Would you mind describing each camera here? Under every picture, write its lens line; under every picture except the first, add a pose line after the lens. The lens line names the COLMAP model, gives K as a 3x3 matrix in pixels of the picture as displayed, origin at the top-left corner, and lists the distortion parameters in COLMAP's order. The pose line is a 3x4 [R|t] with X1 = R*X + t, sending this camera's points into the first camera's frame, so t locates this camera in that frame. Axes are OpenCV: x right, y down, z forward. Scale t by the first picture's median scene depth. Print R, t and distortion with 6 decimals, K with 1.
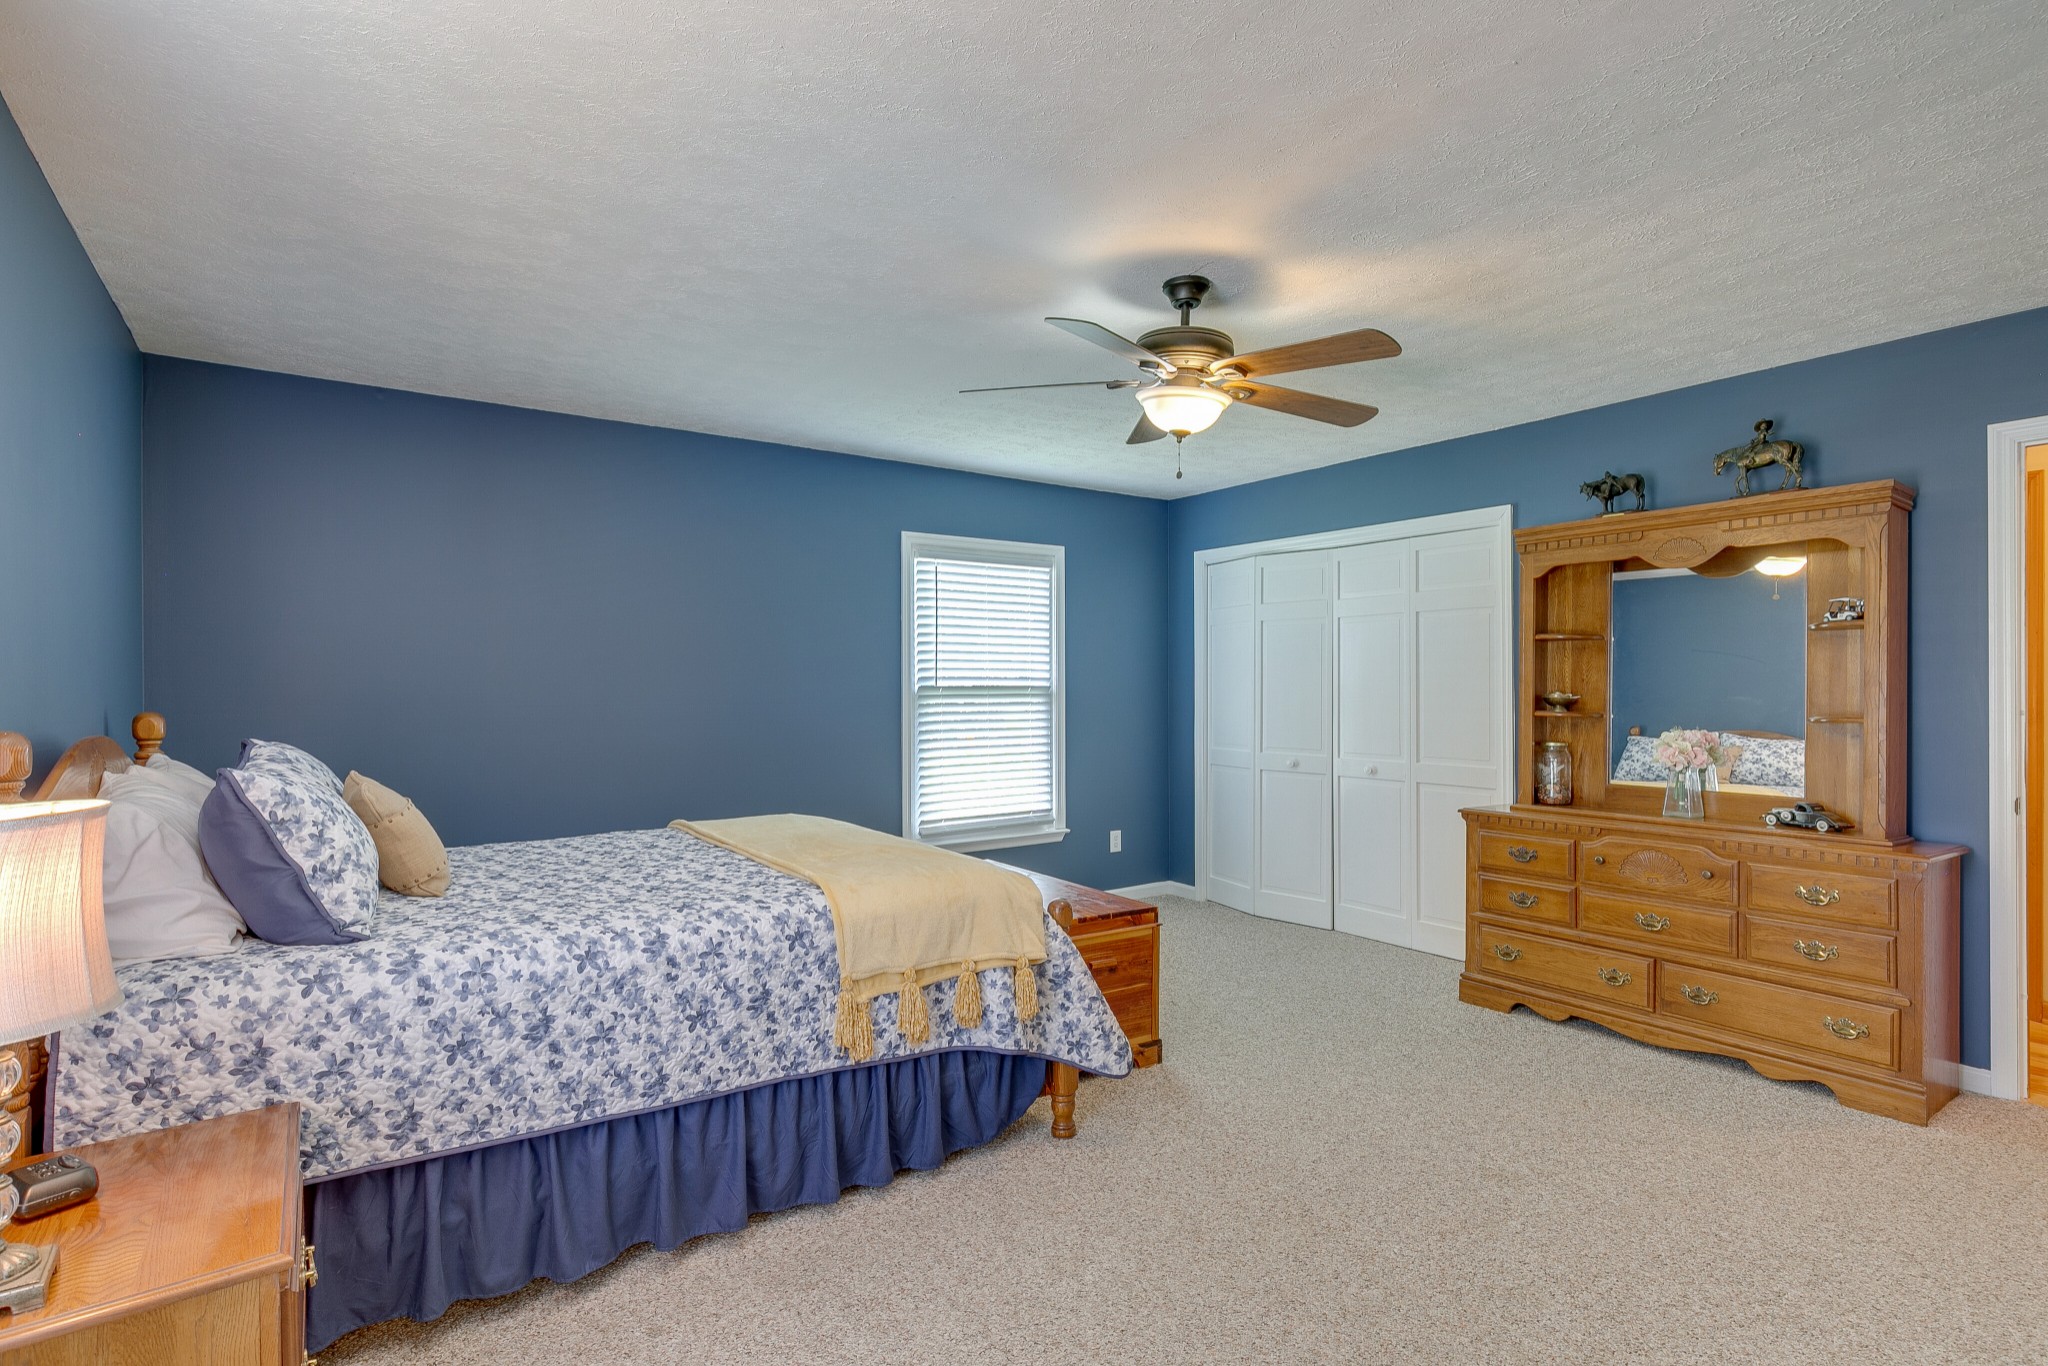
lens RADIAL K [[1013.0, 0, 1027.4], [0, 1013.0, 683.2], [0, 0, 1]] dist [0.003559, 0.000475]
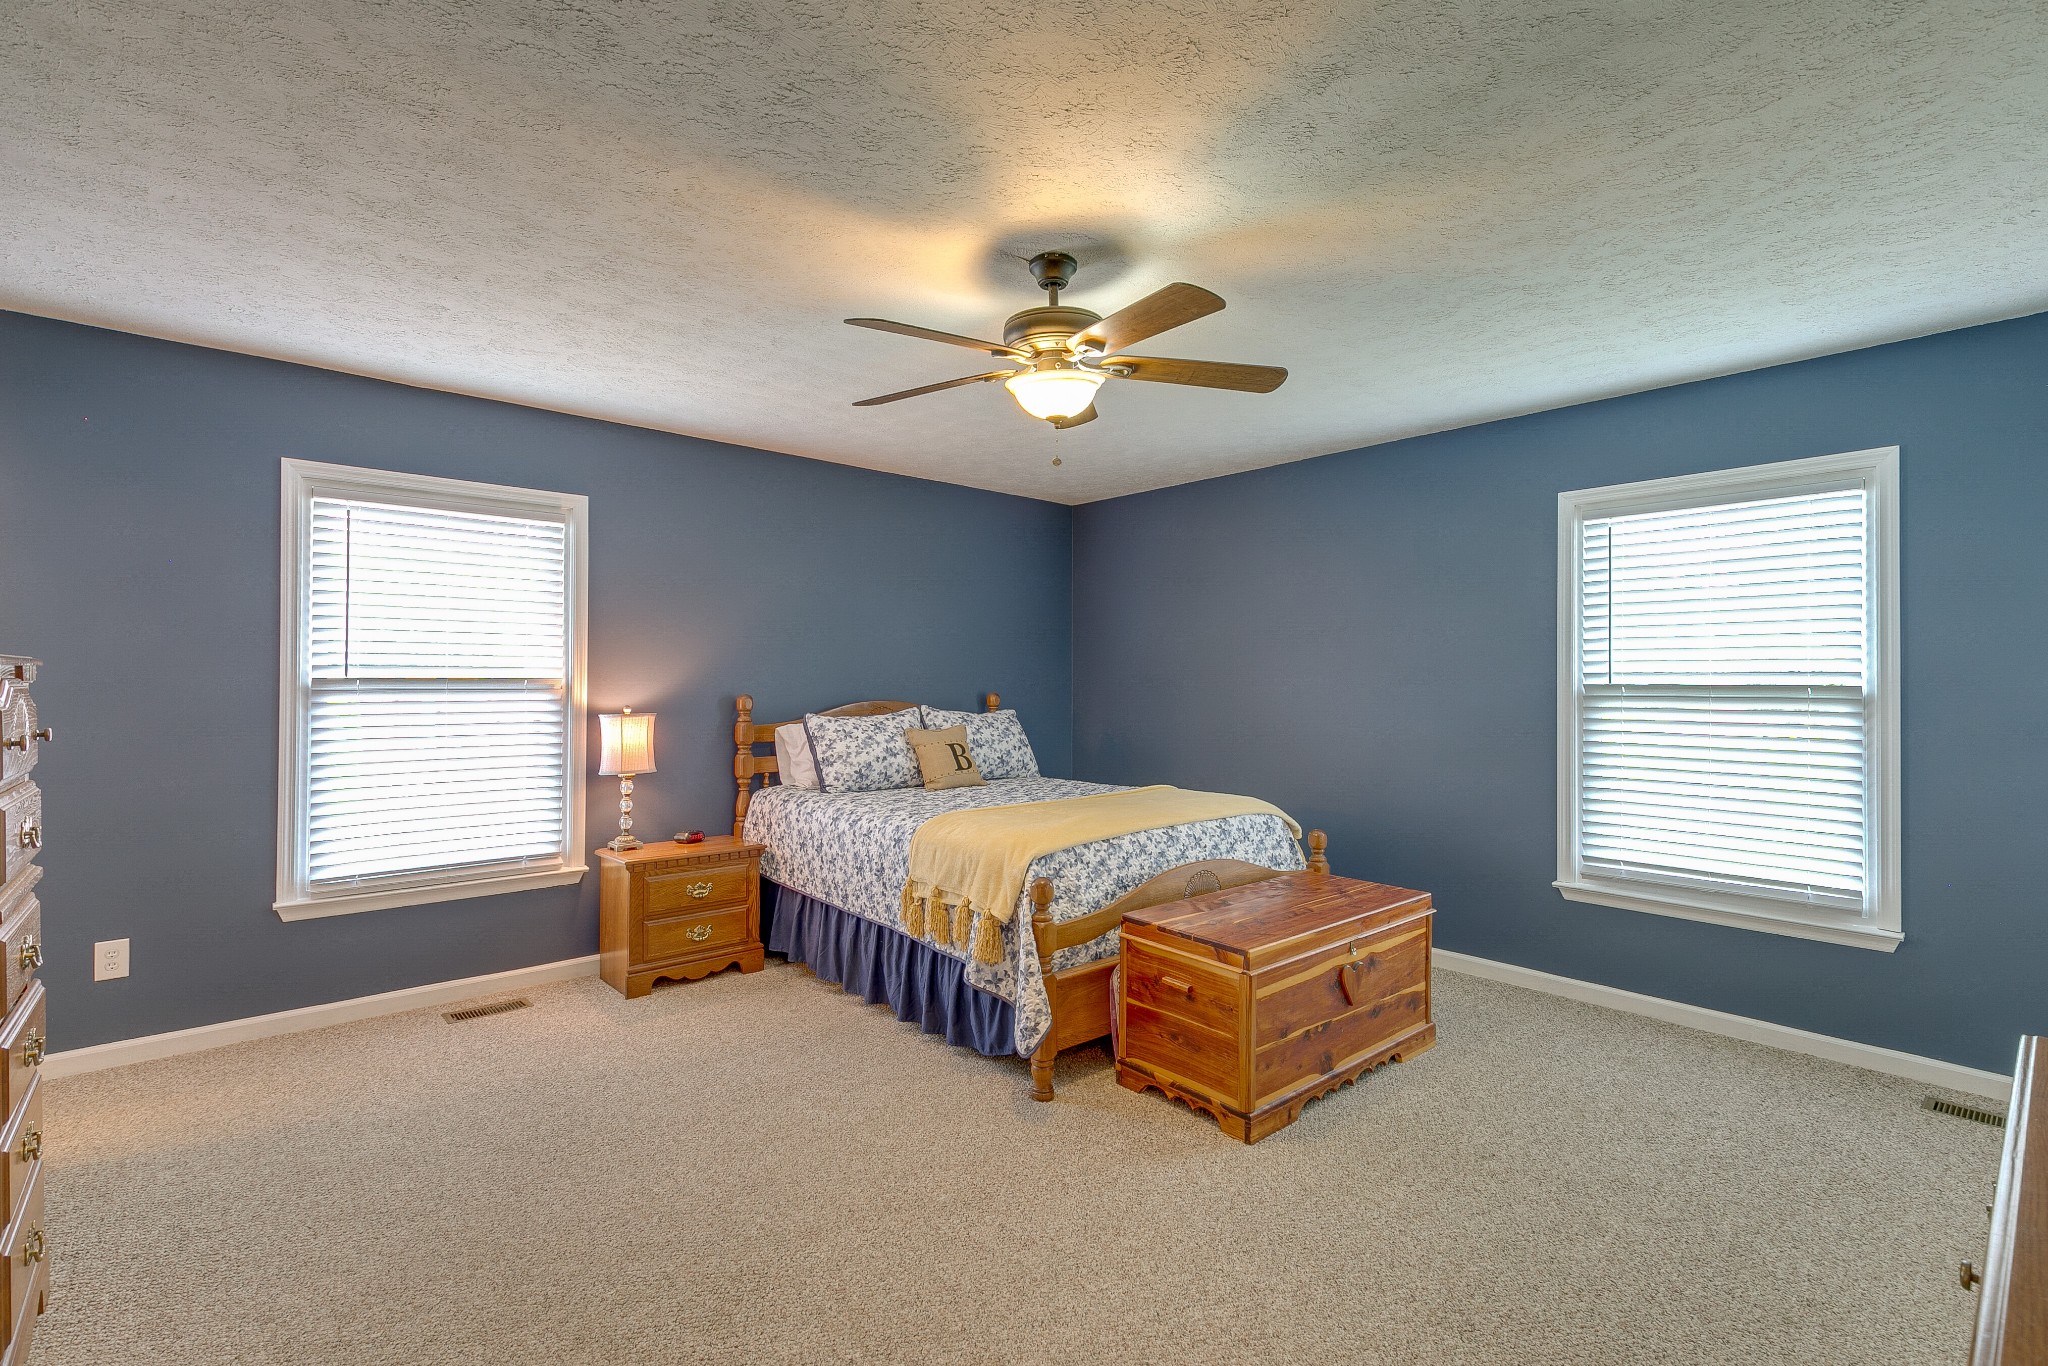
lens RADIAL K [[933.2, 0, 1028.5], [0, 933.2, 678.4], [0, 0, 1]] dist [0.013005, -0.003157]
pose [[0.105280, 0.003124, -0.994438, 0.931374], [-0.003900, 0.999989, 0.002728, -0.003075], [0.994435, 0.003591, 0.105291, 0.799745]]
